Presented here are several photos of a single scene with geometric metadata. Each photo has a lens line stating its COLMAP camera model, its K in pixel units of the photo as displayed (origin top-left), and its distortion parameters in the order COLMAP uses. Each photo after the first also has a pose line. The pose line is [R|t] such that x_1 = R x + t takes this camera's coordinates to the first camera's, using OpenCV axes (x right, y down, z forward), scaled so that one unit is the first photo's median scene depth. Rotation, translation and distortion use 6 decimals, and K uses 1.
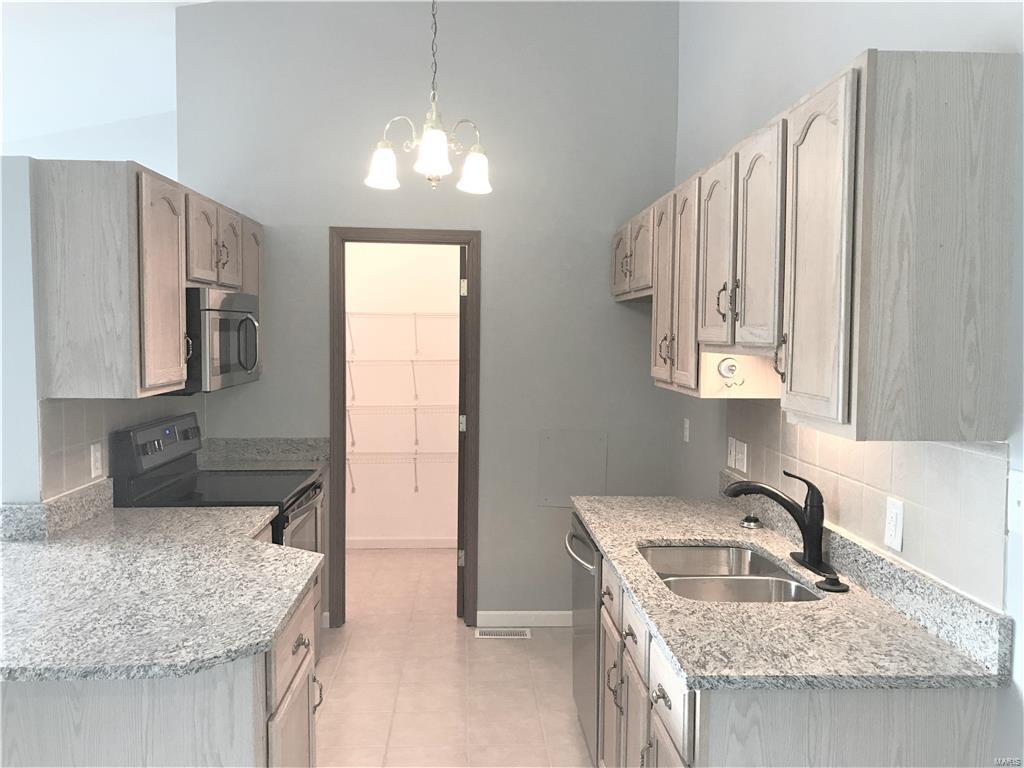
lens RADIAL K [[841.5, 0, 511.6], [0, 841.5, 382.2], [0, 0, 1]] dist [0.016378, -0.018563]
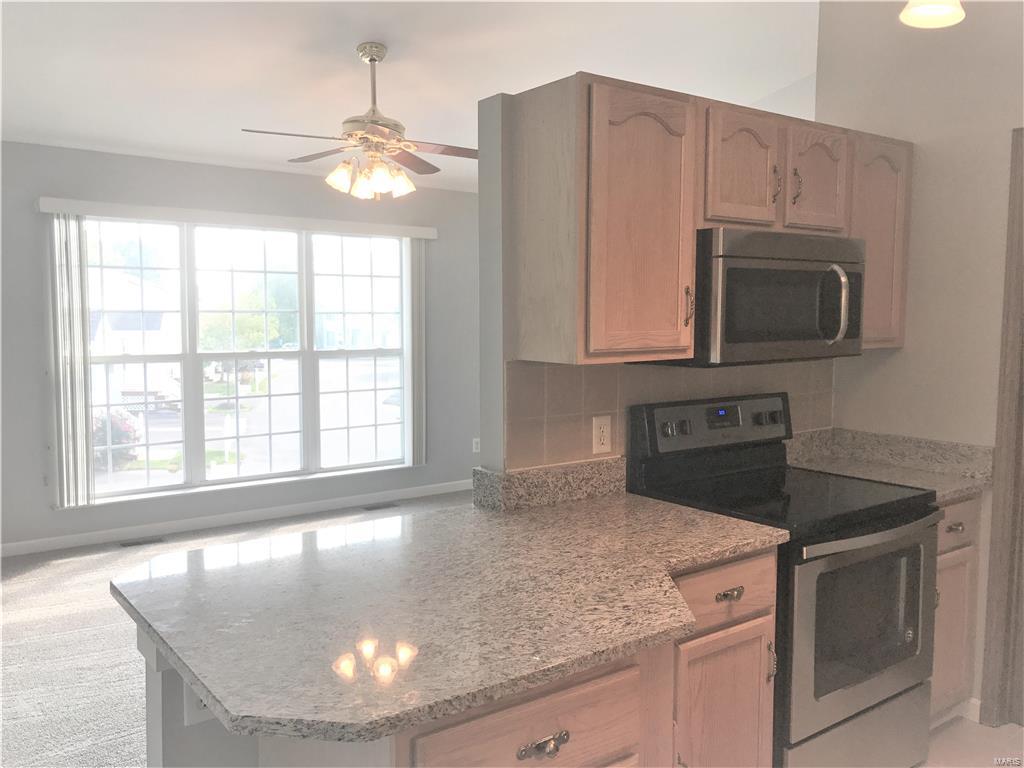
lens RADIAL K [[841.5, 0, 510.8], [0, 841.5, 389.8], [0, 0, 1]] dist [0.016378, -0.018563]
pose [[0.558819, 0.076787, -0.825727, 0.189643], [-0.049772, 0.997015, 0.059032, -0.001535], [0.827795, 0.008110, 0.560972, 0.456476]]
